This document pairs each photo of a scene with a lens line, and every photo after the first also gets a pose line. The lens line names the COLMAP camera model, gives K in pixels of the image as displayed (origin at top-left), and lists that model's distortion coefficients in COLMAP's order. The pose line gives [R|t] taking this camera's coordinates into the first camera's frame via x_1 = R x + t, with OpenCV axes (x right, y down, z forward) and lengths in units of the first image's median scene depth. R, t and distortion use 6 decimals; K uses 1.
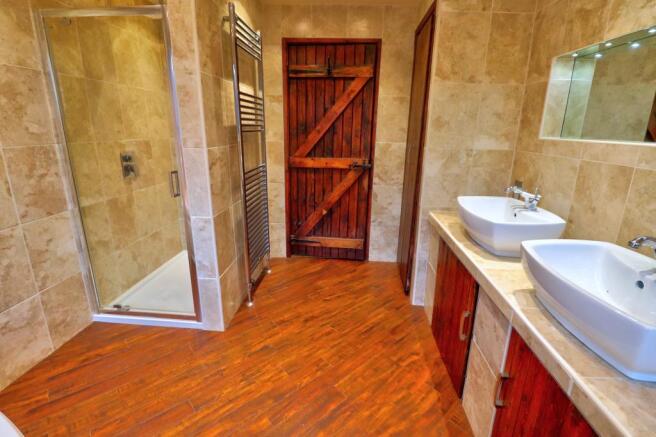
lens RADIAL K [[309.3, 0, 331.0], [0, 309.3, 214.4], [0, 0, 1]] dist [-0.013228, -0.000260]
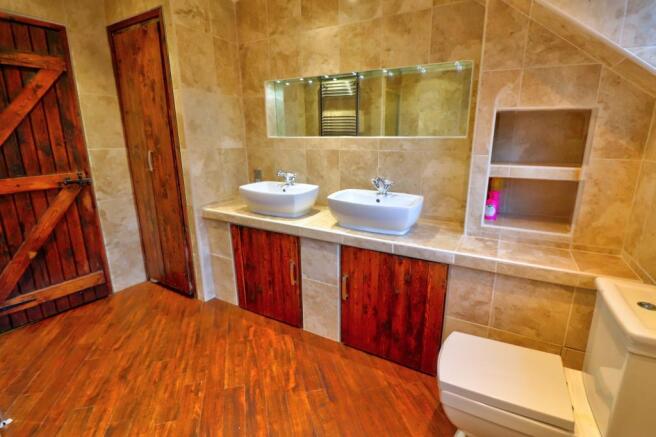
lens RADIAL K [[312.1, 0, 330.8], [0, 312.1, 216.0], [0, 0, 1]] dist [0.001978, -0.024857]
pose [[0.436073, -0.240659, 0.867135, -0.461688], [0.252928, 0.957513, 0.138548, -0.024152], [-0.863636, 0.158906, 0.478415, 0.109373]]
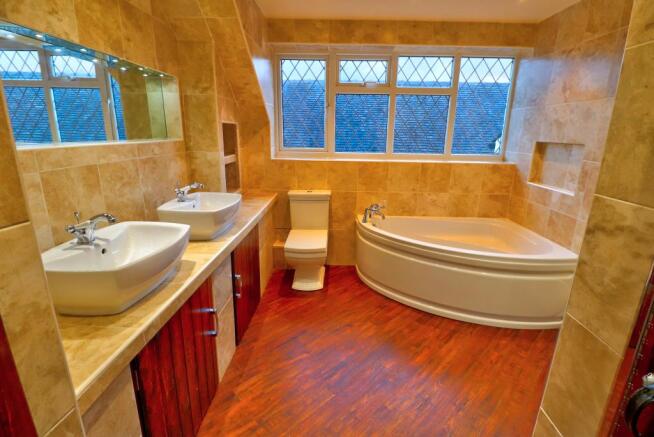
lens RADIAL K [[307.0, 0, 328.2], [0, 307.0, 210.7], [0, 0, 1]] dist [-0.029756, -0.000353]
pose [[-0.998906, -0.029086, -0.036604, 0.070391], [-0.043558, 0.863443, 0.502563, -0.367521], [0.016988, 0.503608, -0.863766, 1.242654]]
